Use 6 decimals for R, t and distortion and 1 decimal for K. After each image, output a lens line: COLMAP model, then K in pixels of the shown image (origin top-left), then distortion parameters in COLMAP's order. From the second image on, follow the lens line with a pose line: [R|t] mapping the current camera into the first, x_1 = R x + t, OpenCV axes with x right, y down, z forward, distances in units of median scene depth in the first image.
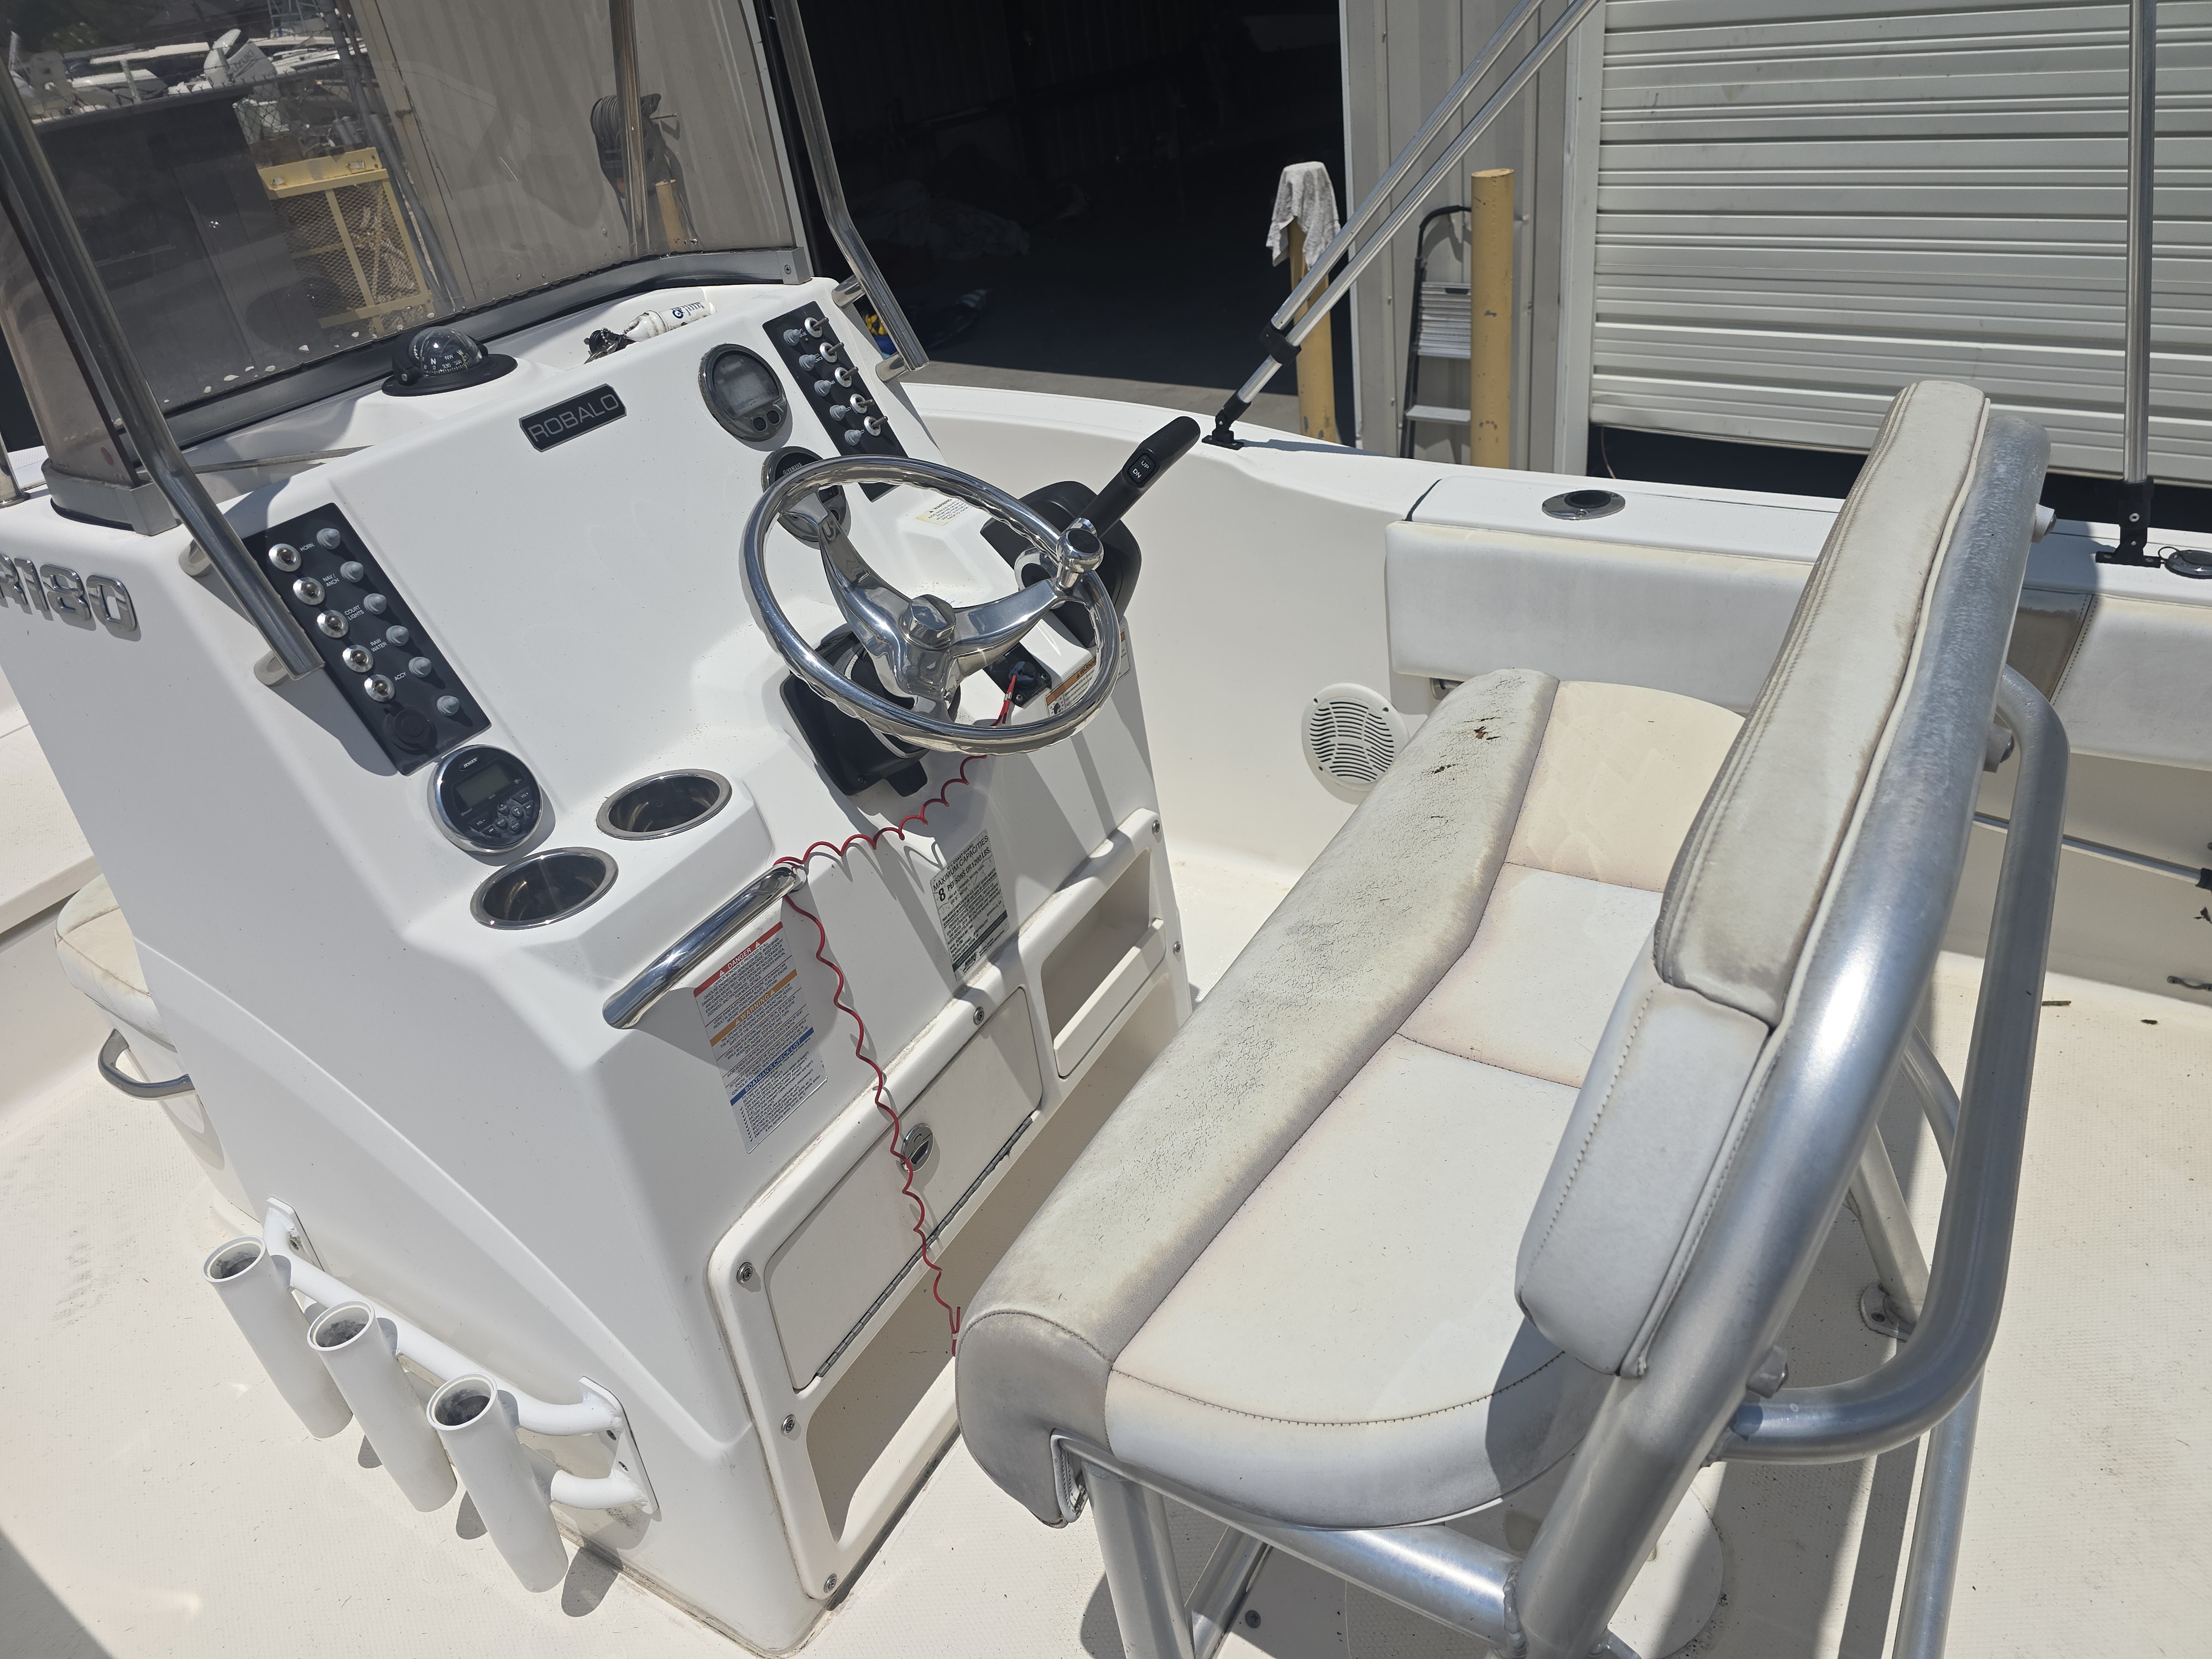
lens RADIAL K [[1469.4, 0, 1089.3], [0, 1469.4, 866.8], [0, 0, 1]] dist [0.048178, -0.031691]
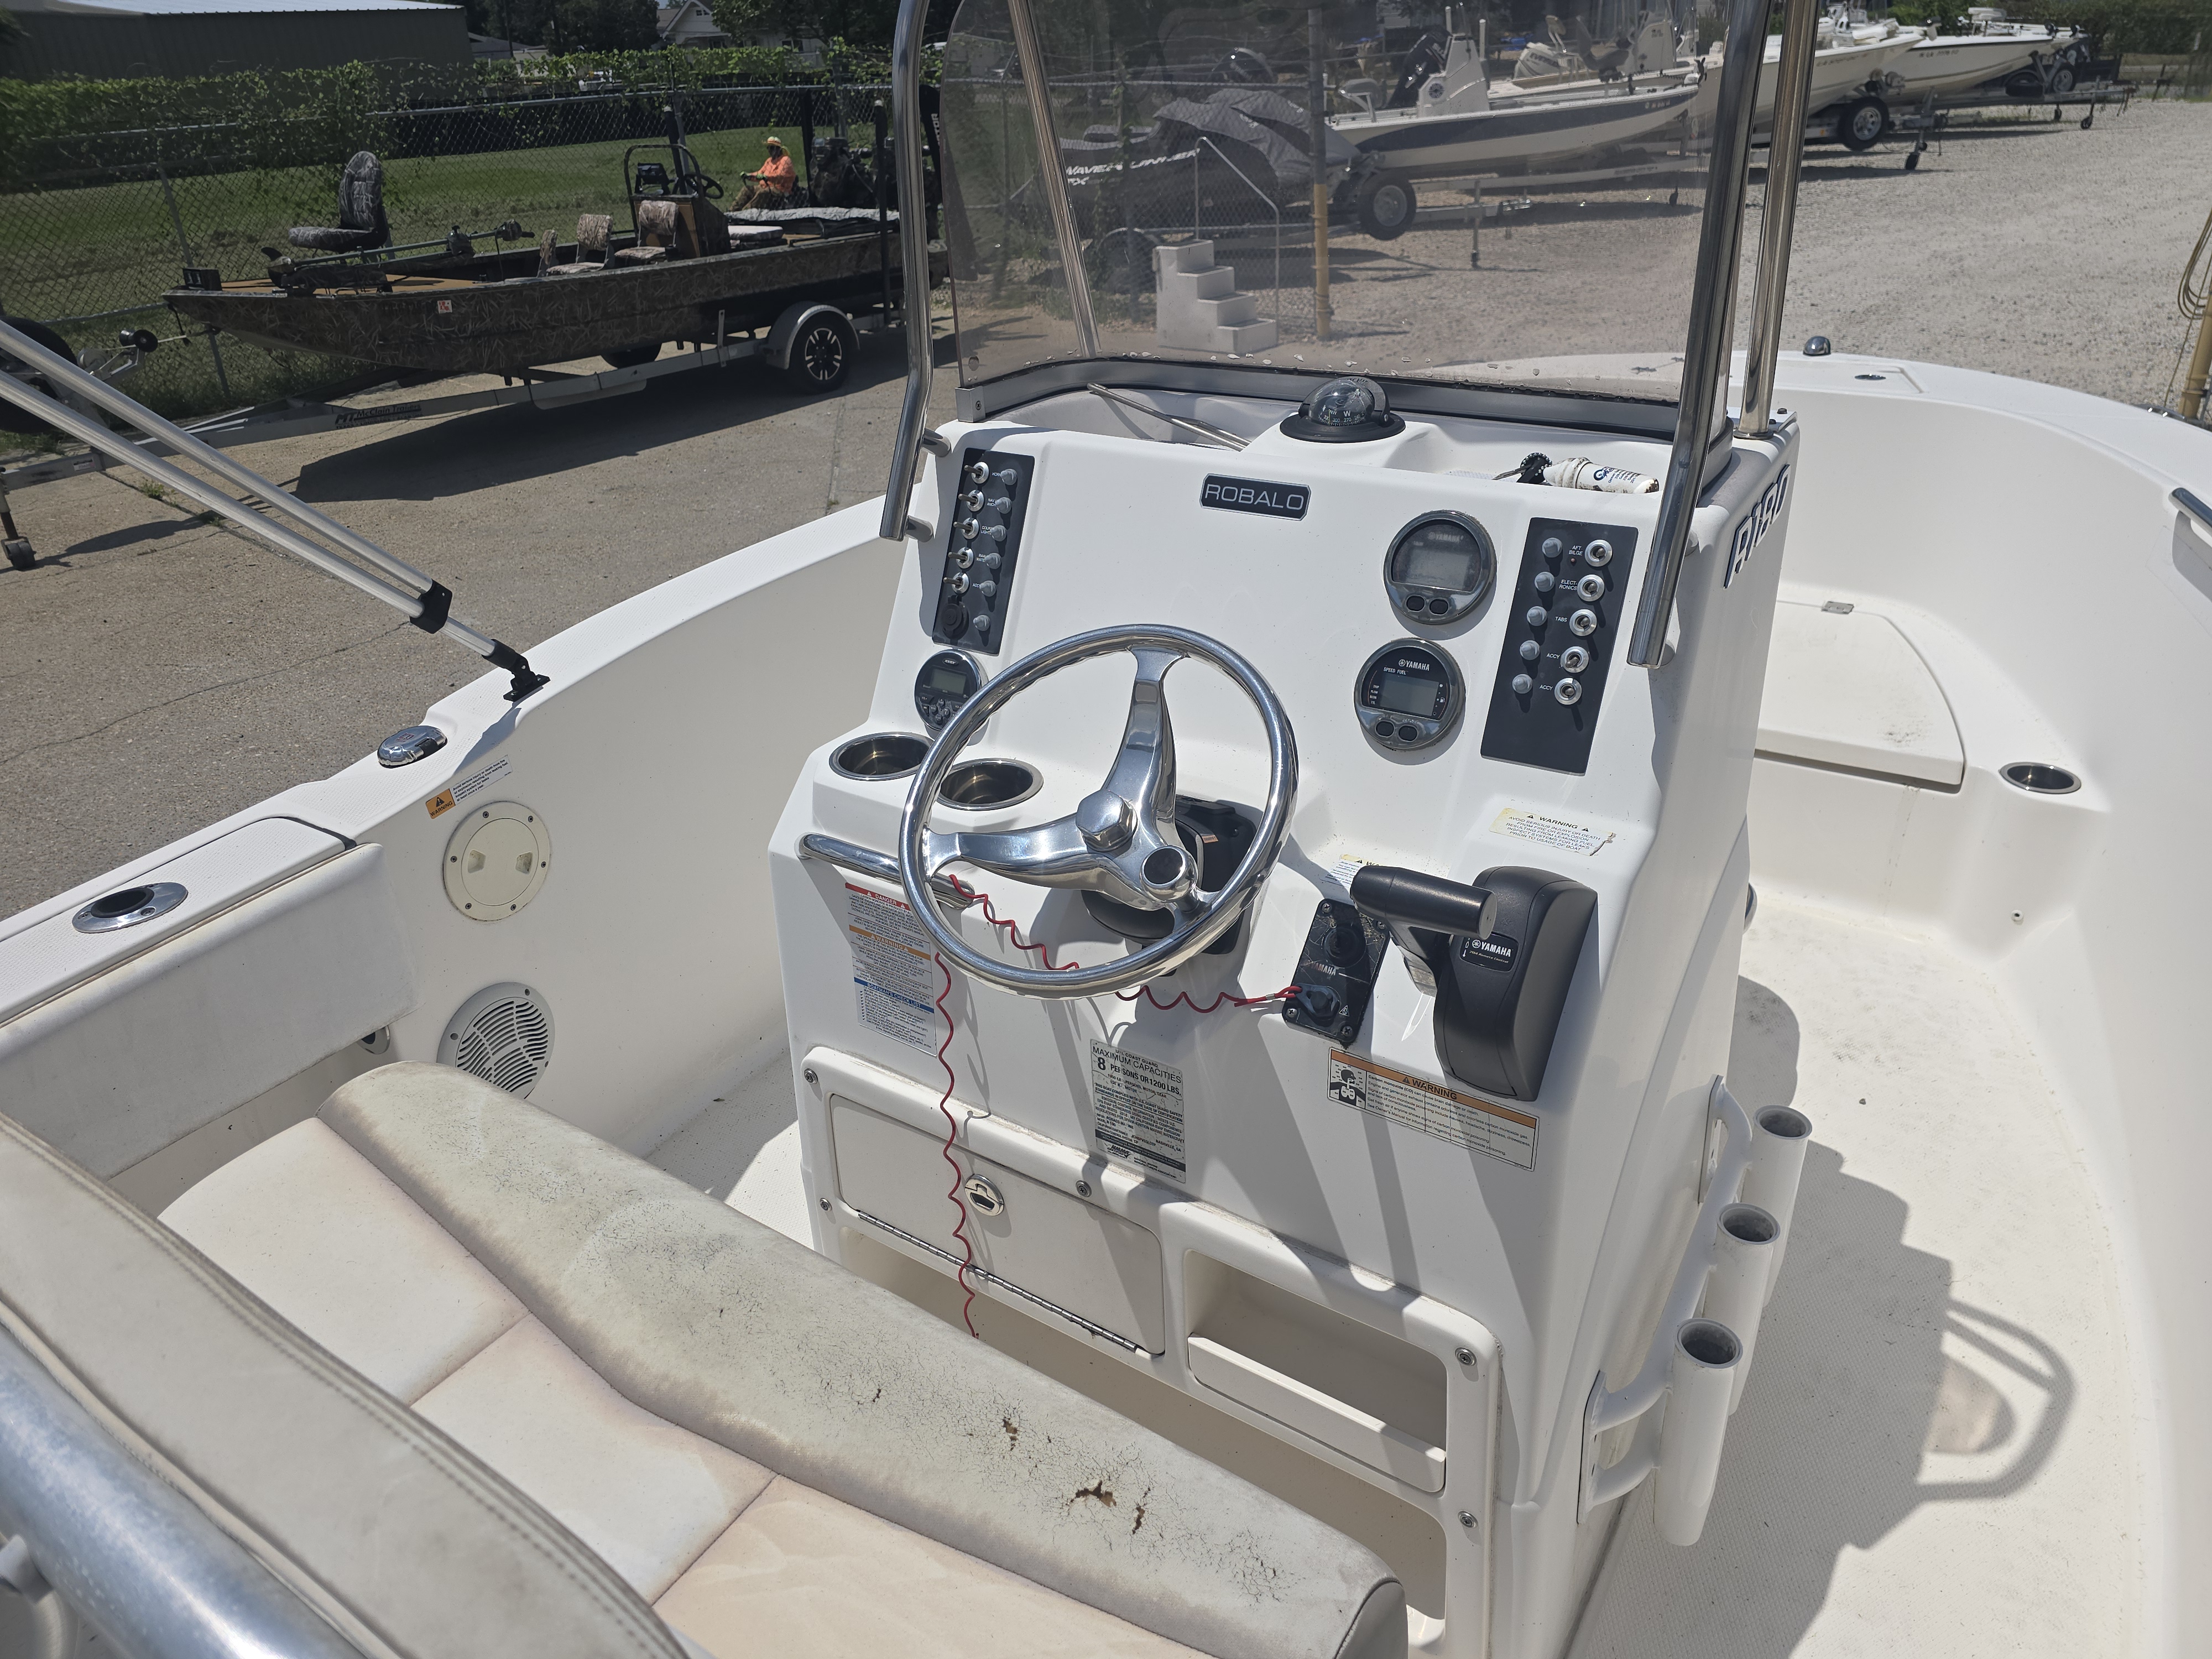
lens RADIAL K [[1489.2, 0, 1141.2], [0, 1489.2, 827.8], [0, 0, 1]] dist [0.067085, -0.067128]
pose [[-0.046955, 0.578128, -0.814594, 0.651902], [-0.502130, 0.691309, 0.519574, -0.657330], [0.863516, 0.433429, 0.257835, 0.775311]]
